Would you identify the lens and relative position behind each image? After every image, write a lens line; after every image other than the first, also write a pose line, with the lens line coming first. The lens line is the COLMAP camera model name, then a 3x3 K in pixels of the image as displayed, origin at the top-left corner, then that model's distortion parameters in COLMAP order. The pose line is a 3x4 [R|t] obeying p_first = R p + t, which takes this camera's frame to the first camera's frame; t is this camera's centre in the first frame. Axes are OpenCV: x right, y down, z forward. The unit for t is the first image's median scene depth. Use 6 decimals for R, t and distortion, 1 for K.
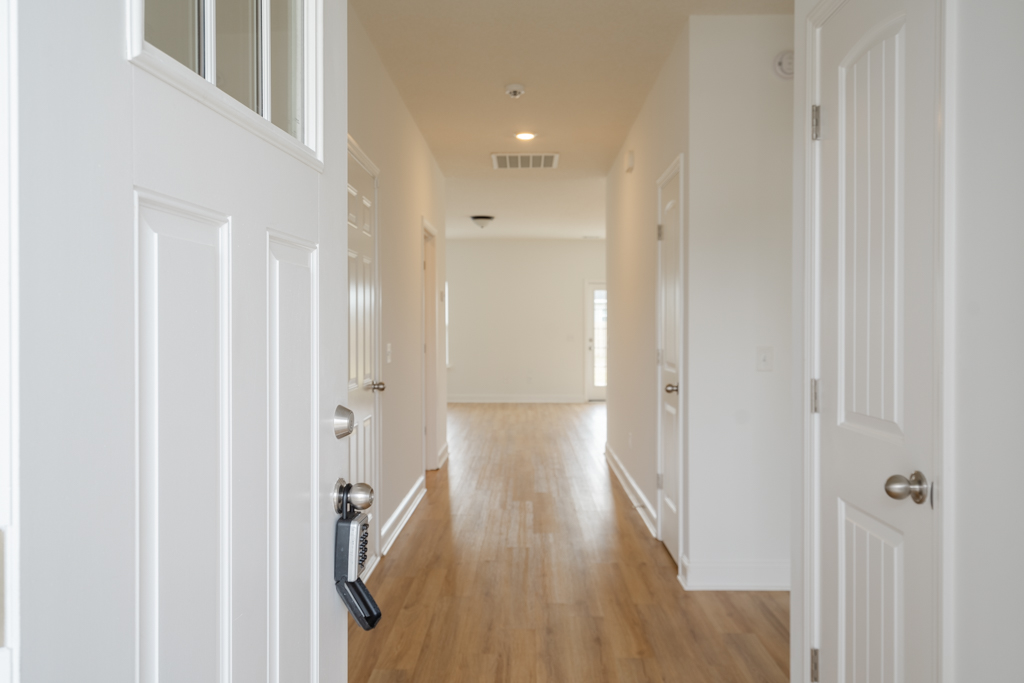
lens RADIAL K [[799.2, 0, 511.3], [0, 799.2, 339.1], [0, 0, 1]] dist [0.004598, 0.000727]
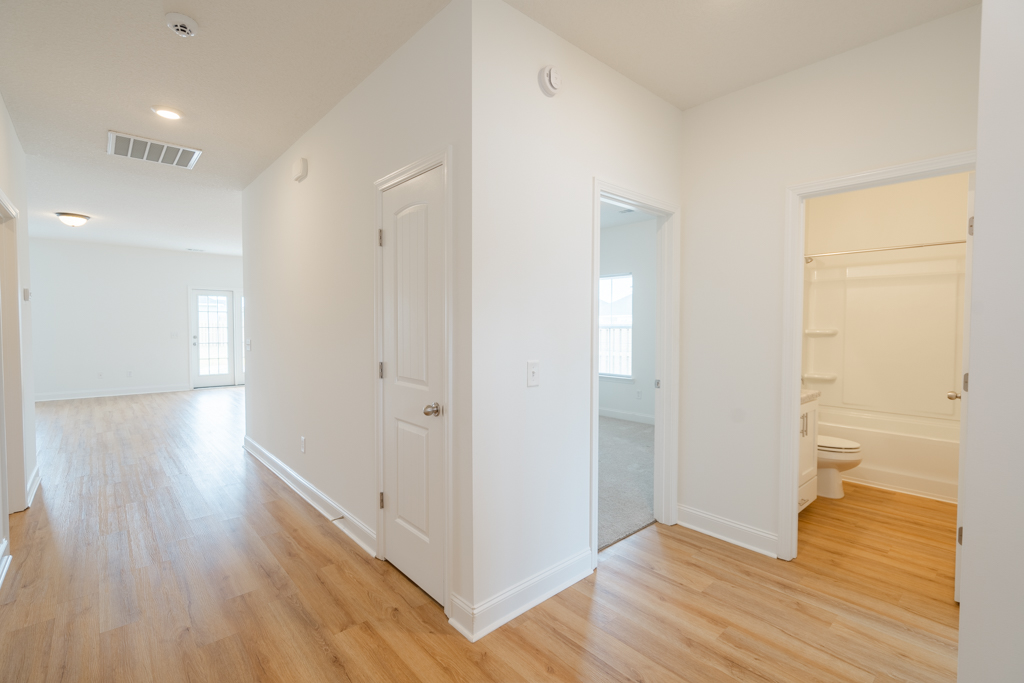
lens RADIAL K [[463.6, 0, 515.6], [0, 463.6, 340.3], [0, 0, 1]] dist [0.000967, -0.001639]
pose [[0.728309, -0.018040, 0.685012, -0.036974], [0.002950, 0.999727, 0.023192, -0.012412], [-0.685243, -0.014870, 0.728163, 0.241074]]
